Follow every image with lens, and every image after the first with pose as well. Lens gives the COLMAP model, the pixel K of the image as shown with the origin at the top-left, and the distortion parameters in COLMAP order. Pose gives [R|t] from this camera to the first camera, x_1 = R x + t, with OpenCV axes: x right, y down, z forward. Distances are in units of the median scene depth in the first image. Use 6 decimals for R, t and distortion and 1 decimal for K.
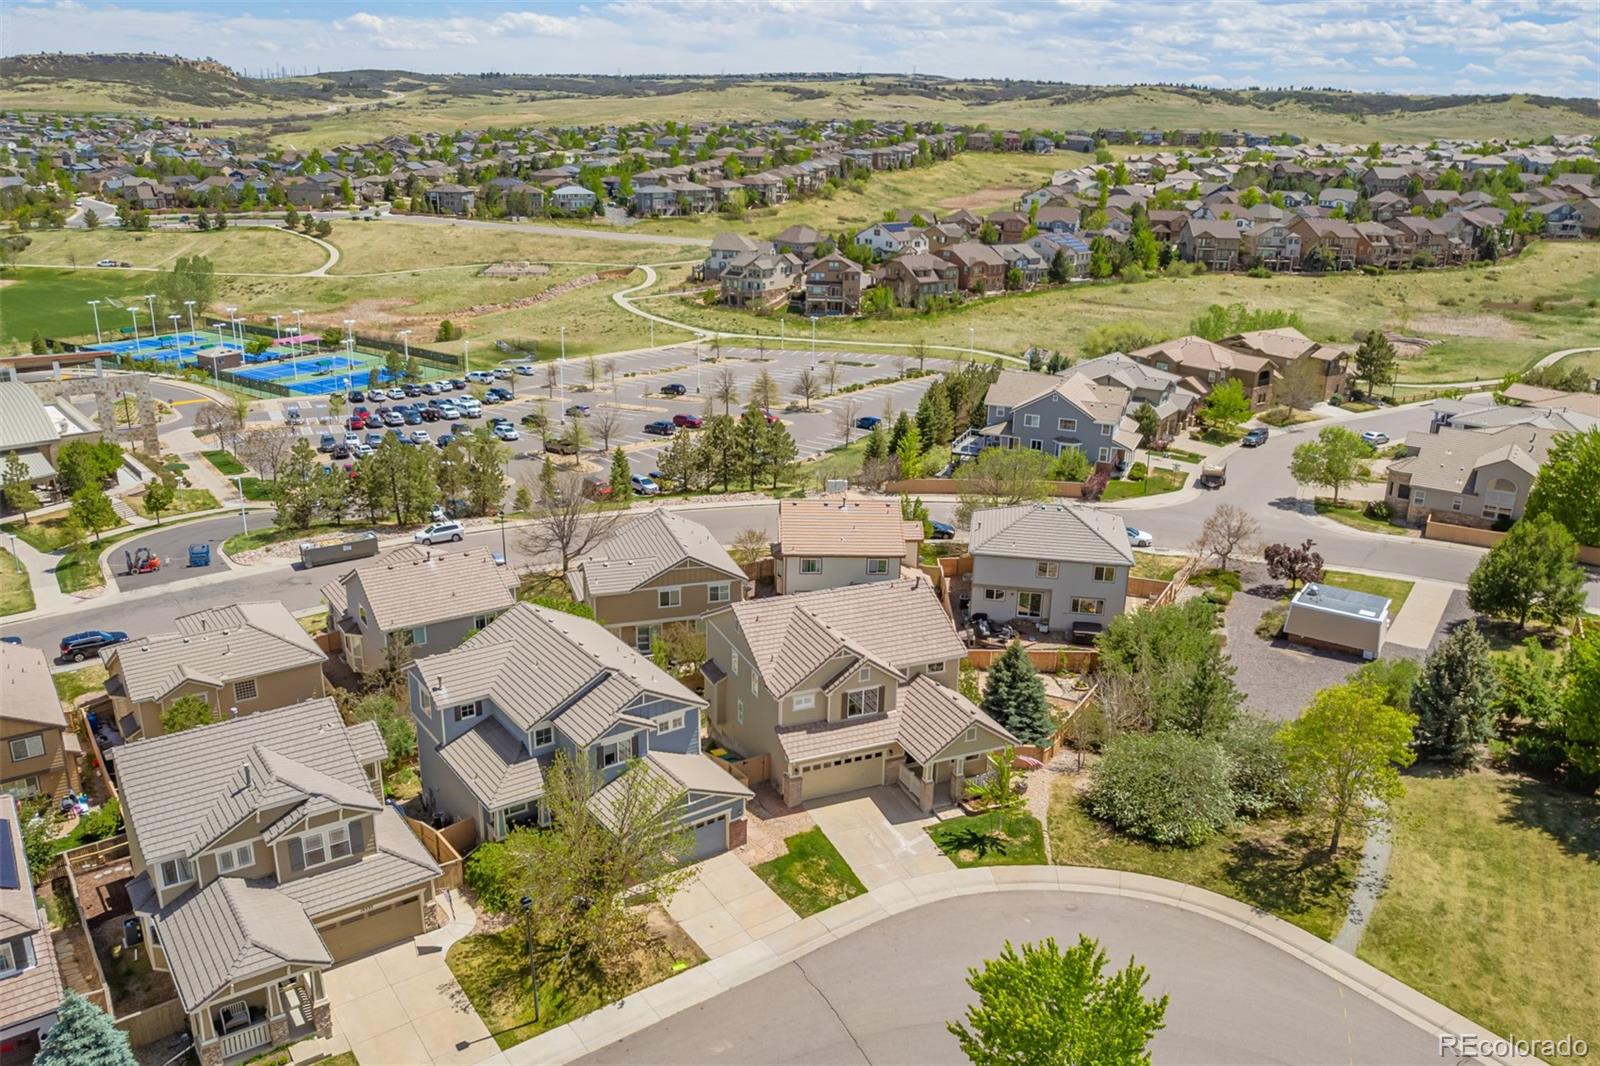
lens RADIAL K [[1256.0, 0, 796.7], [0, 1256.0, 541.1], [0, 0, 1]] dist [-0.076112, 0.063511]
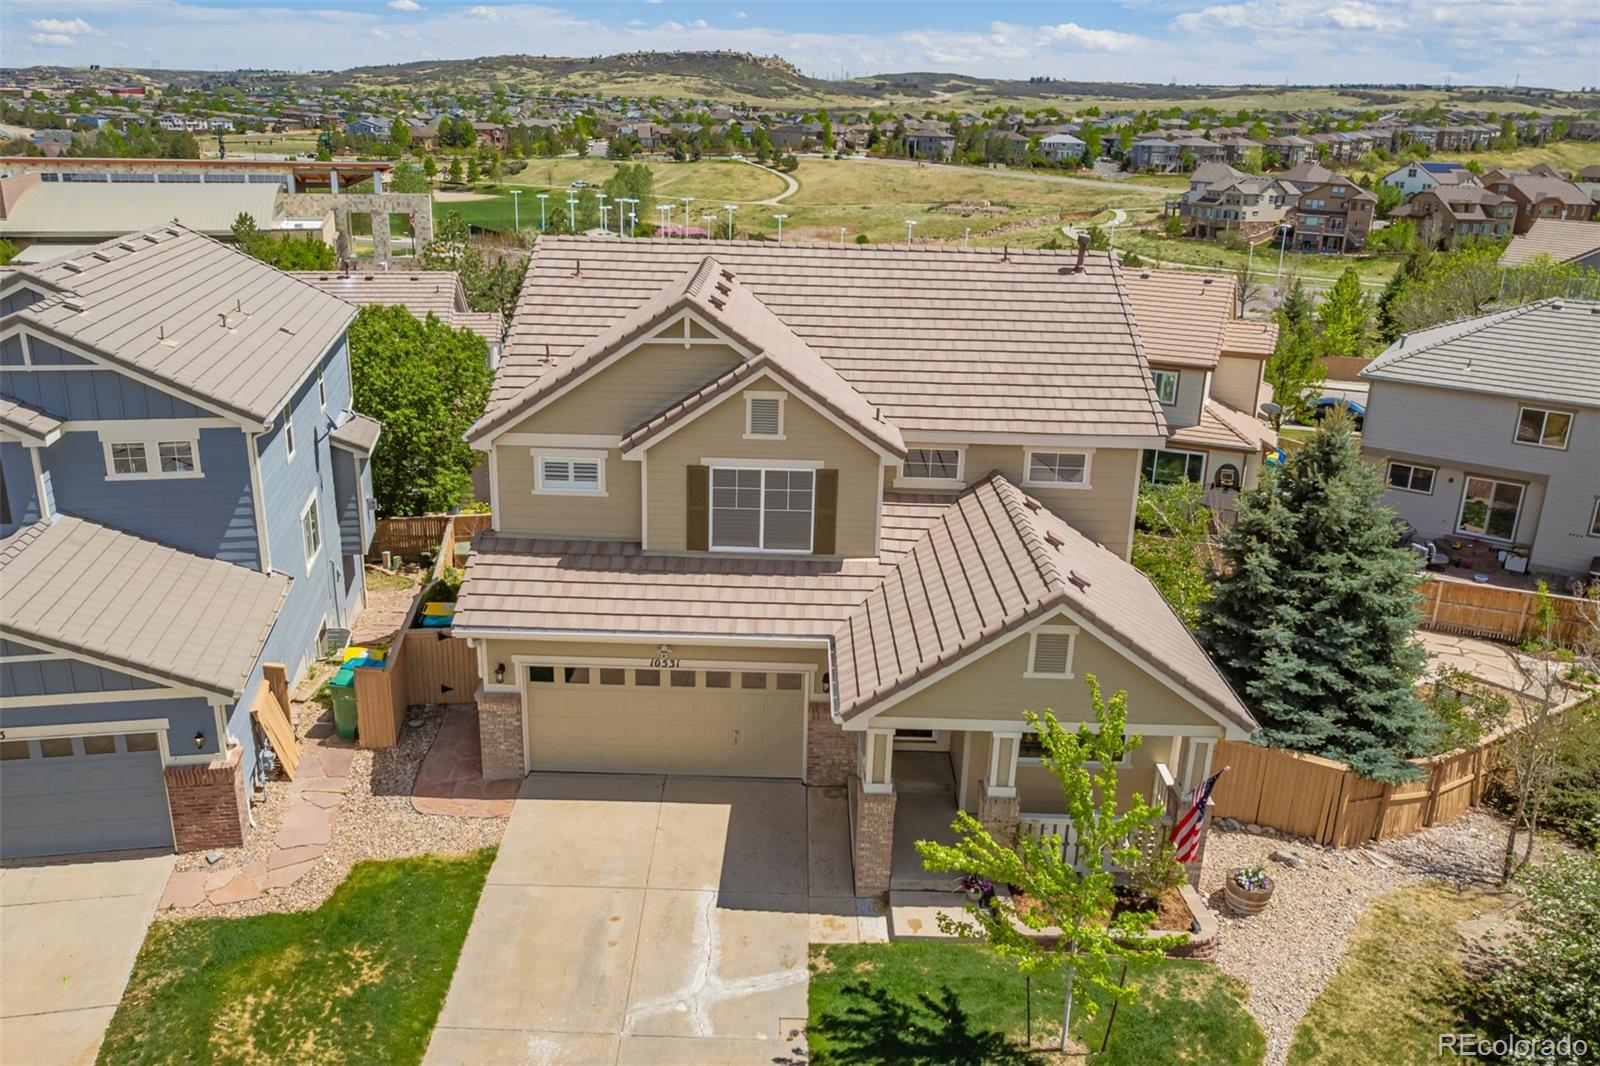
lens RADIAL K [[1256.0, 0, 791.1], [0, 1256.0, 540.5], [0, 0, 1]] dist [-0.076112, 0.063511]
pose [[0.913303, 0.136342, -0.383781, 0.042612], [-0.140767, 0.989902, 0.016682, 0.030106], [0.382180, 0.038788, 0.923273, 0.163561]]
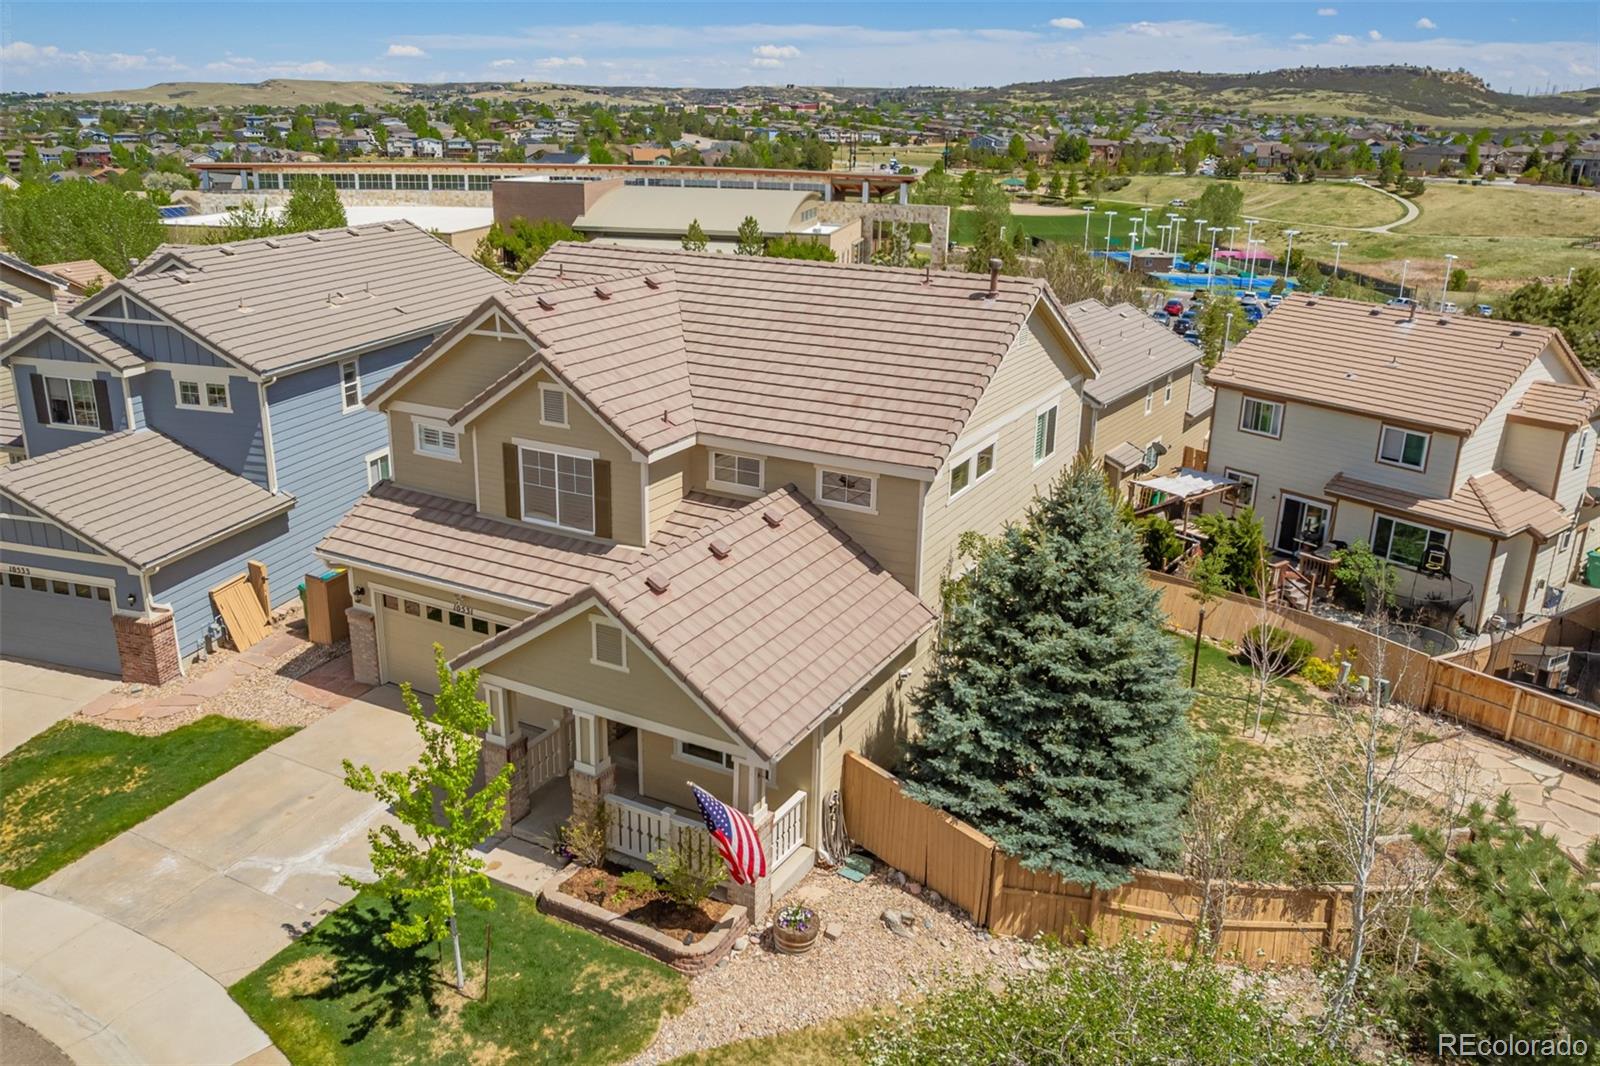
lens RADIAL K [[1256.0, 0, 791.8], [0, 1256.0, 534.3], [0, 0, 1]] dist [-0.076112, 0.063511]
pose [[0.614536, 0.244657, -0.749992, 0.084855], [-0.263767, 0.959703, 0.096939, 0.020469], [0.743487, 0.138250, 0.654305, 0.189074]]
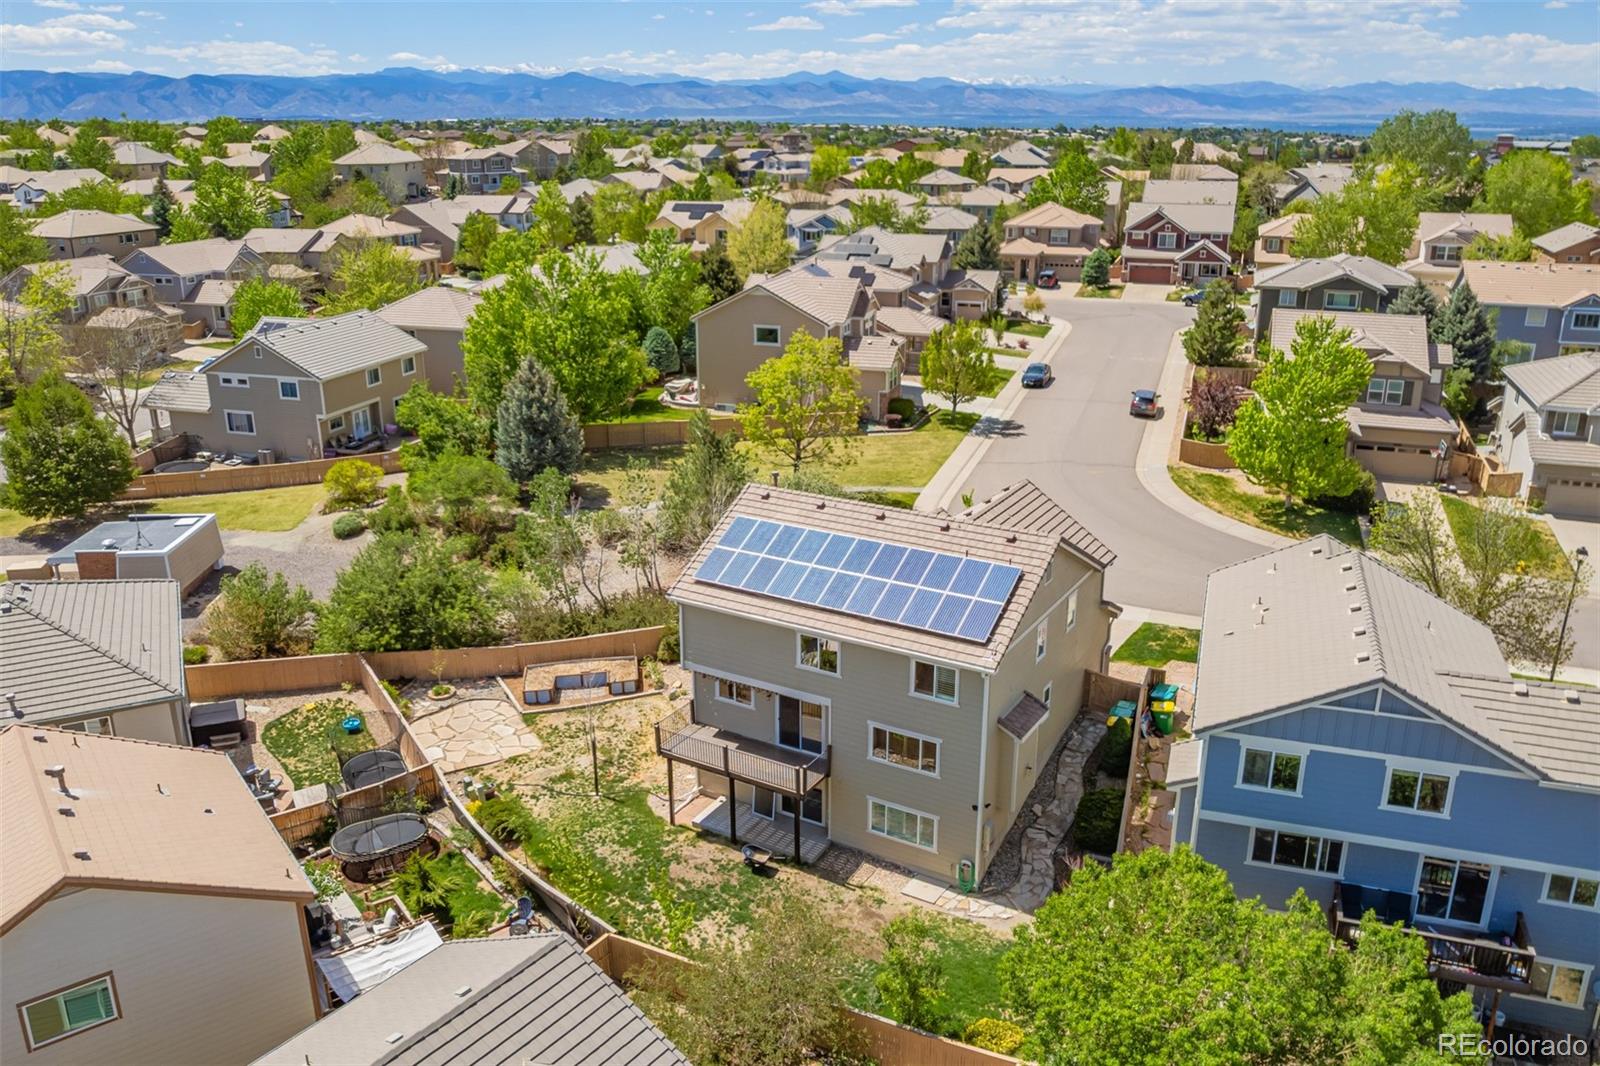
lens RADIAL K [[1256.0, 0, 792.4], [0, 1256.0, 547.0], [0, 0, 1]] dist [-0.076112, 0.063511]
pose [[-0.574909, -0.287907, 0.765891, -0.104031], [0.261358, 0.822393, 0.505333, -0.066570], [-0.775353, 0.490692, -0.397555, 0.320760]]
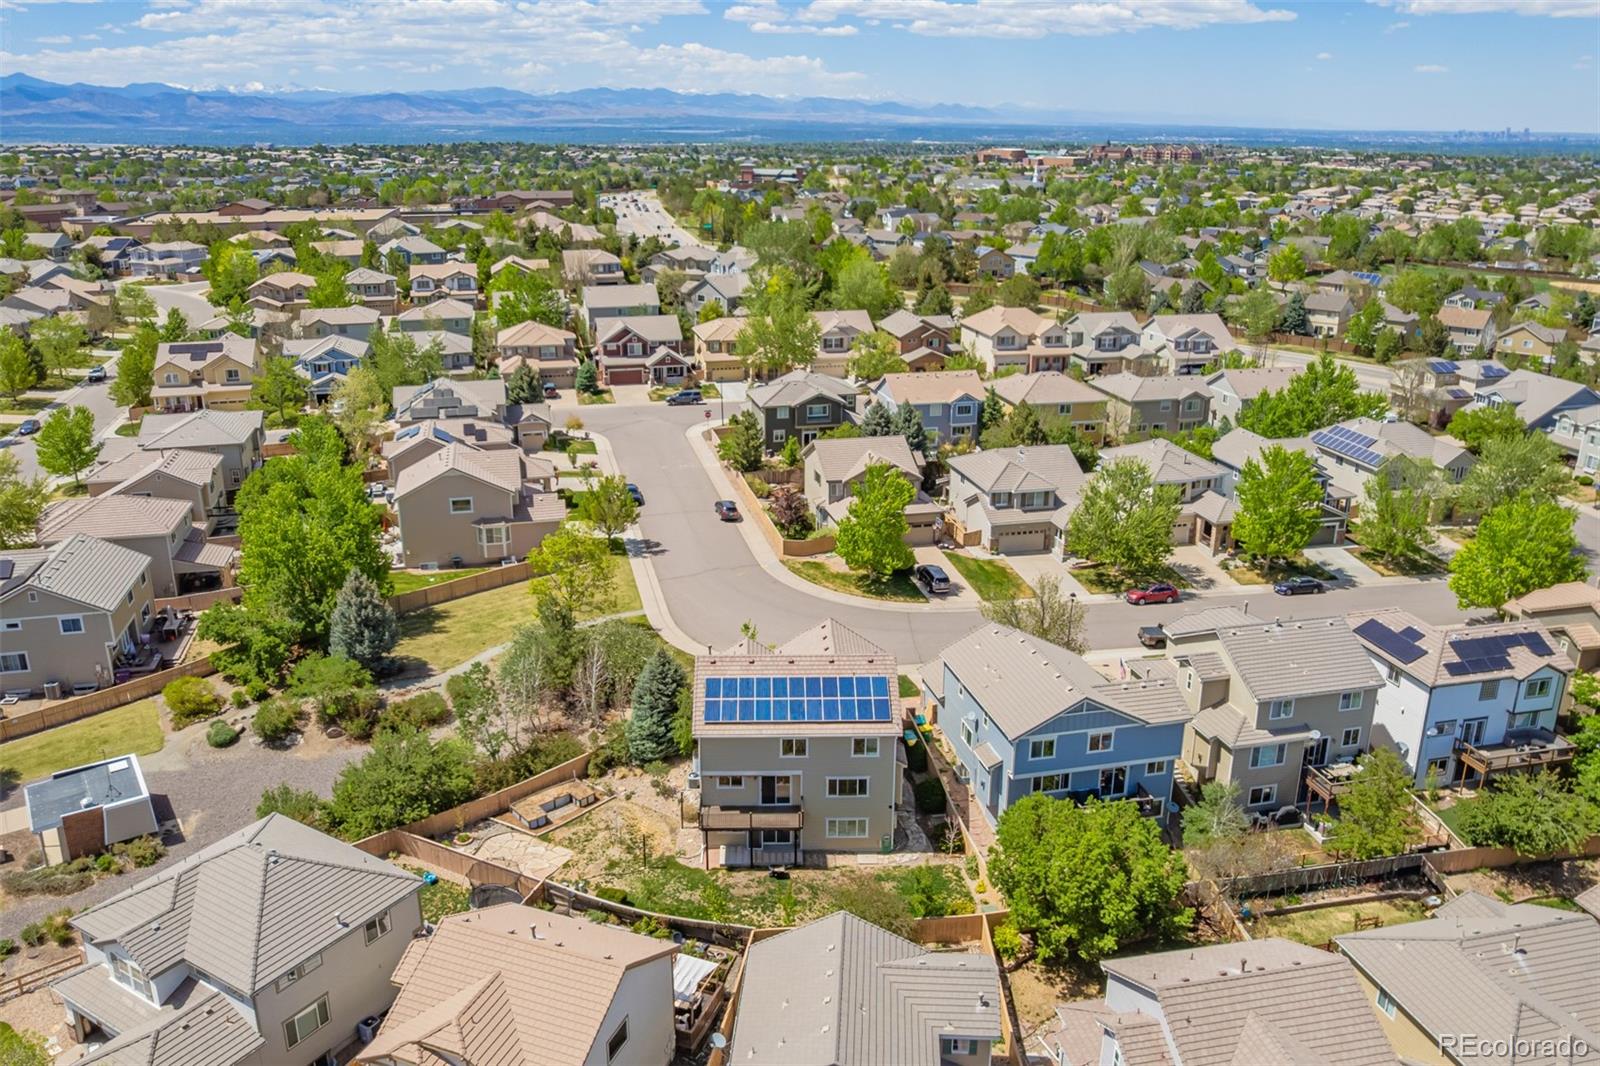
lens RADIAL K [[1256.0, 0, 794.9], [0, 1256.0, 544.4], [0, 0, 1]] dist [-0.076112, 0.063511]
pose [[-0.923968, -0.147288, 0.352971, -0.083602], [0.103577, 0.792030, 0.601631, -0.169257], [-0.368177, 0.592448, -0.716555, 0.425391]]
